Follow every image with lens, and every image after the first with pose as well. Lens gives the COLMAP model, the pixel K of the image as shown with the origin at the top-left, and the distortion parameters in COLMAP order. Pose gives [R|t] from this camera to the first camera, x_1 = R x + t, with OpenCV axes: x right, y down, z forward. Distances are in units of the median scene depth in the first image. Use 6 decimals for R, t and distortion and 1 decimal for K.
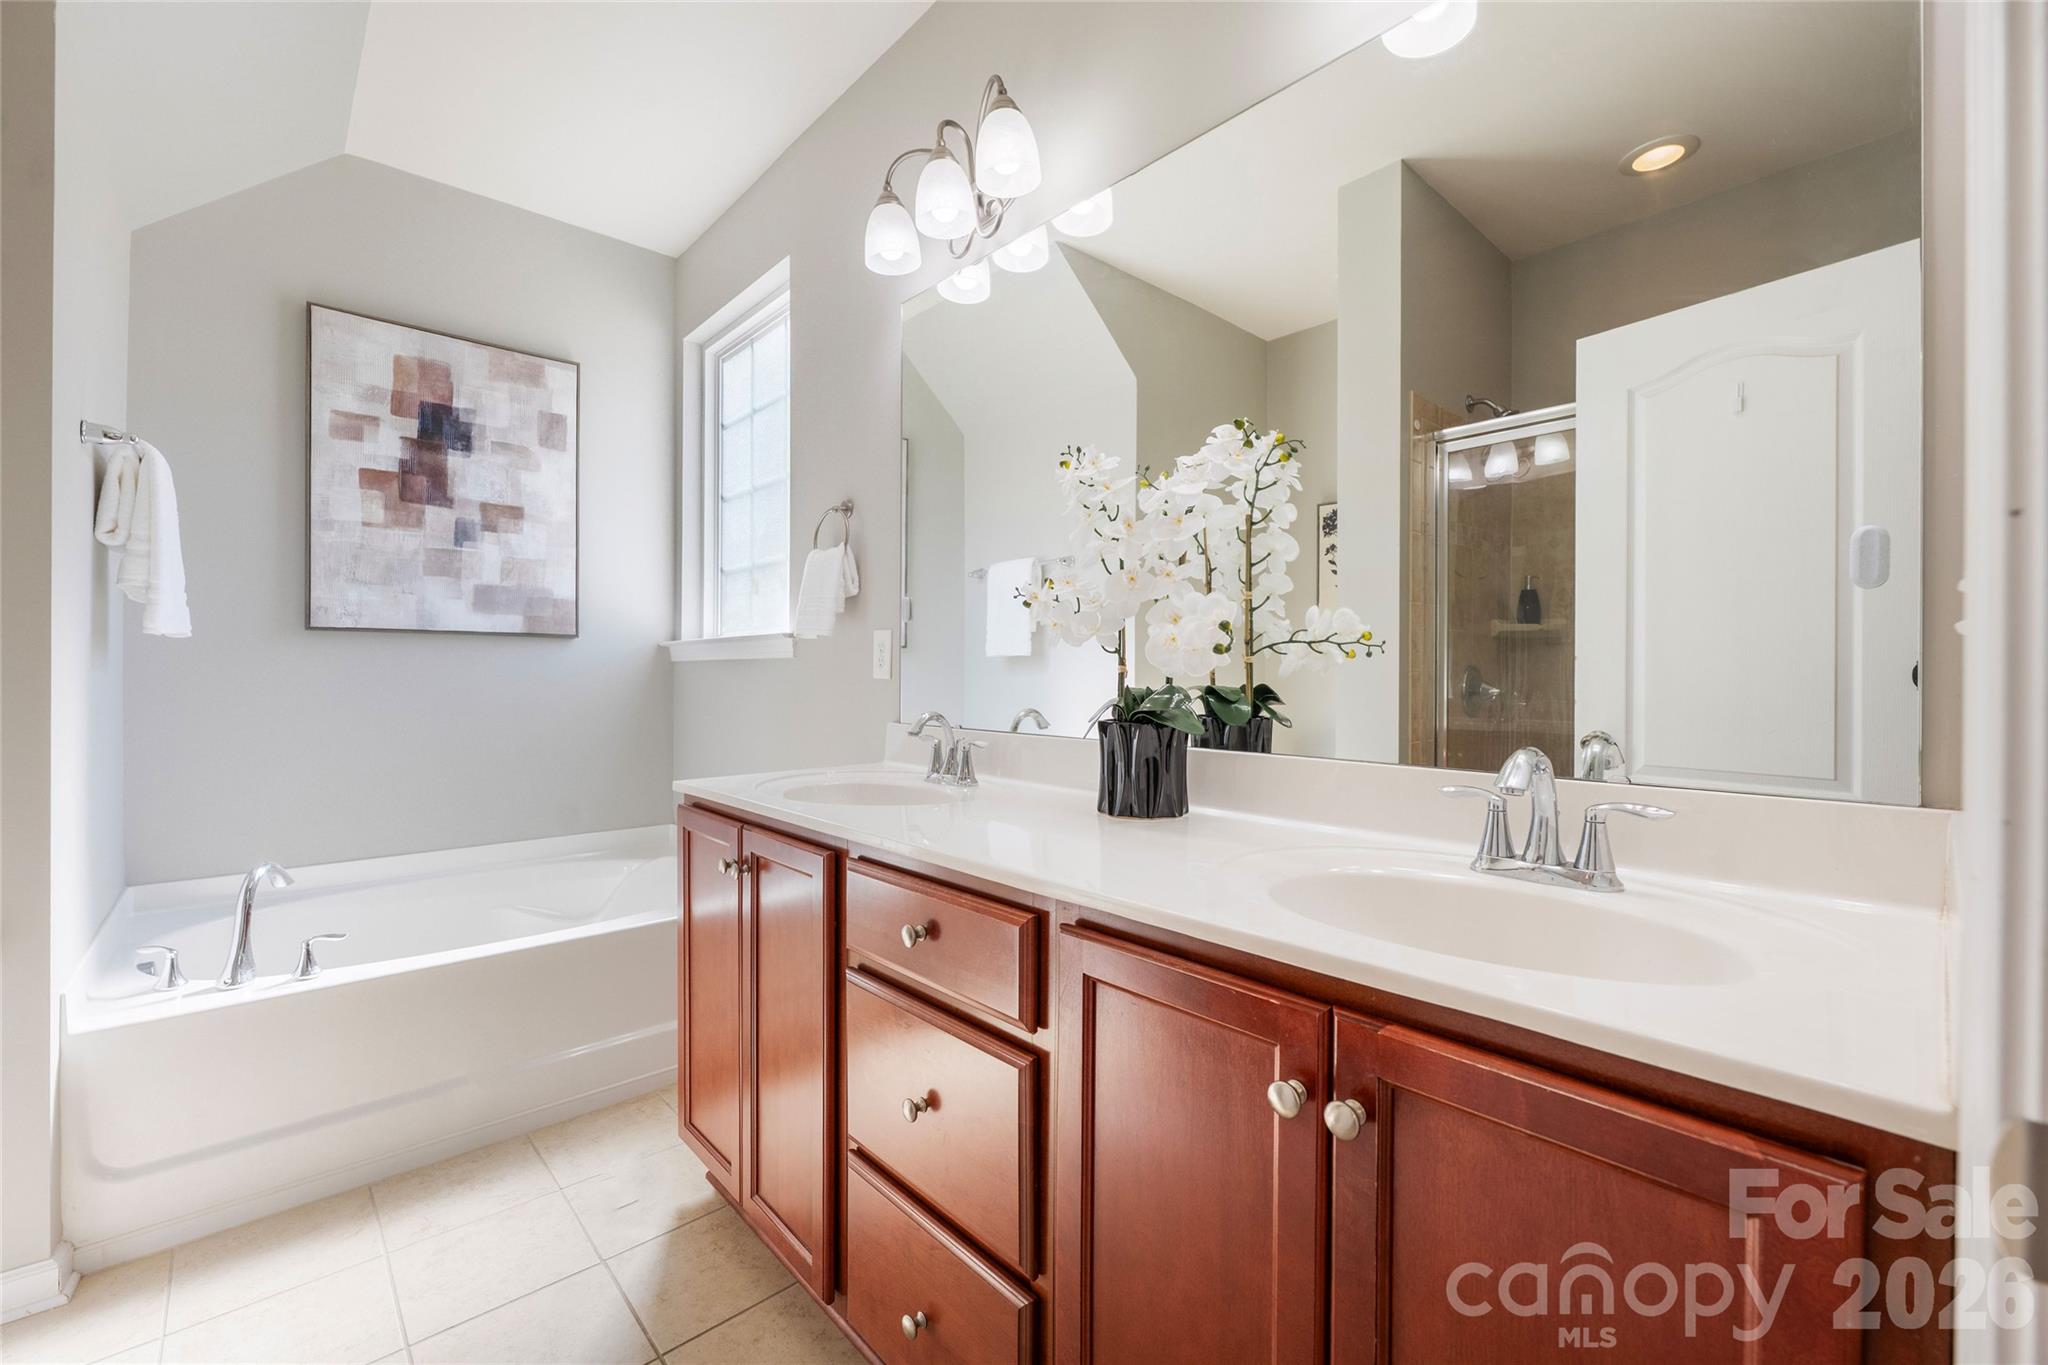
lens RADIAL K [[833.5, 0, 1024.0], [0, 833.5, 682.5], [0, 0, 1]] dist [-0.009965, -0.000057]
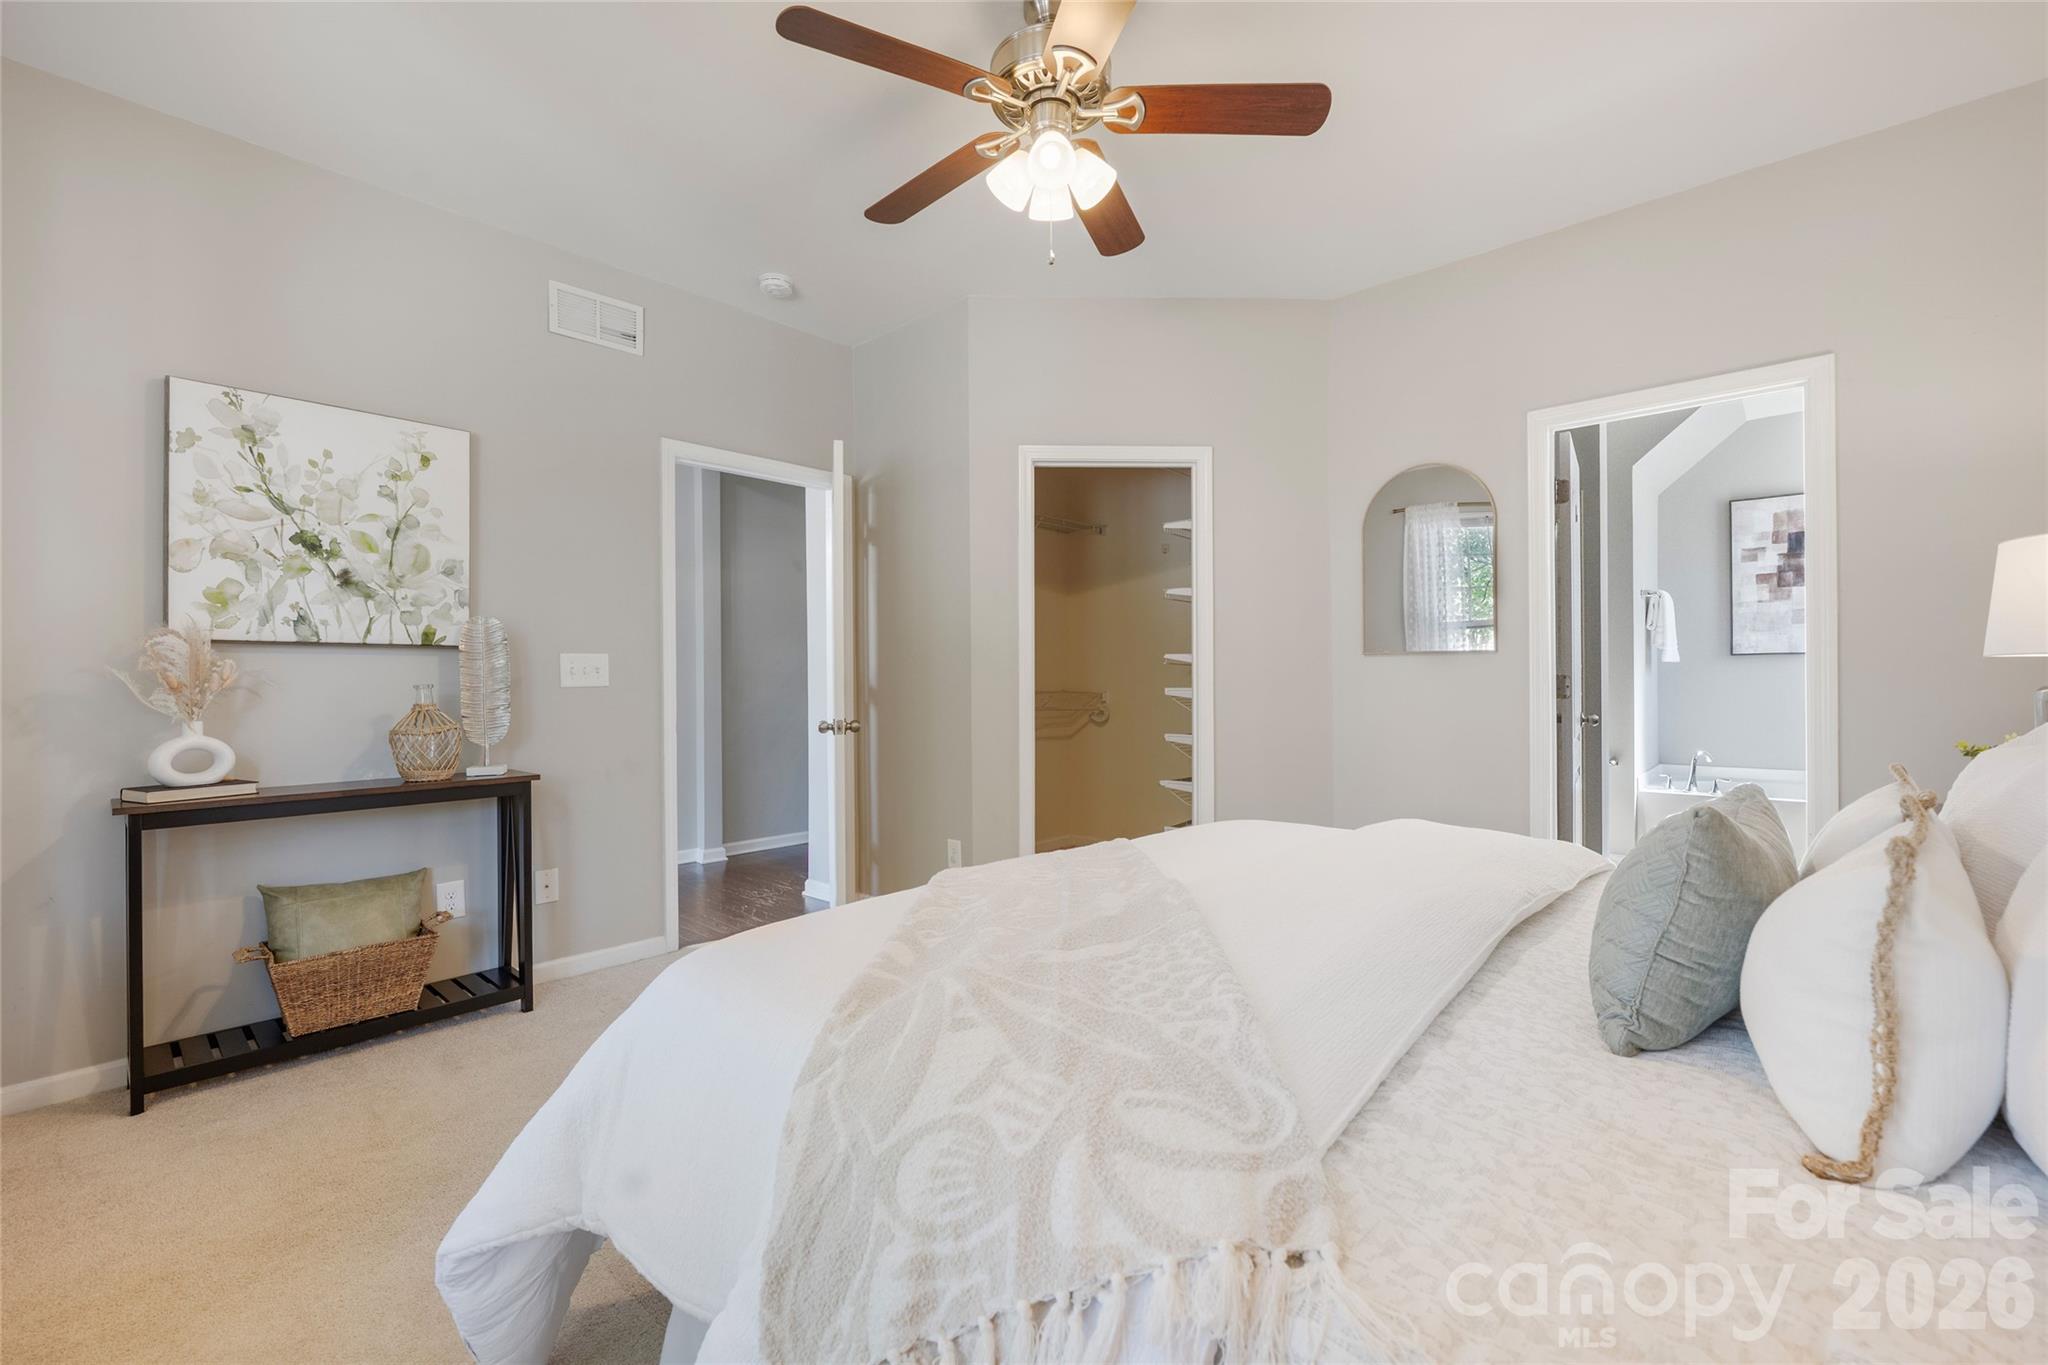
lens RADIAL K [[833.5, 0, 1024.0], [0, 833.5, 682.5], [0, 0, 1]] dist [-0.009965, -0.000057]
pose [[0.076248, -0.006070, -0.997070, 1.064591], [-0.001255, 0.999980, -0.006183, 0.019089], [0.997088, 0.001723, 0.076239, -0.928995]]
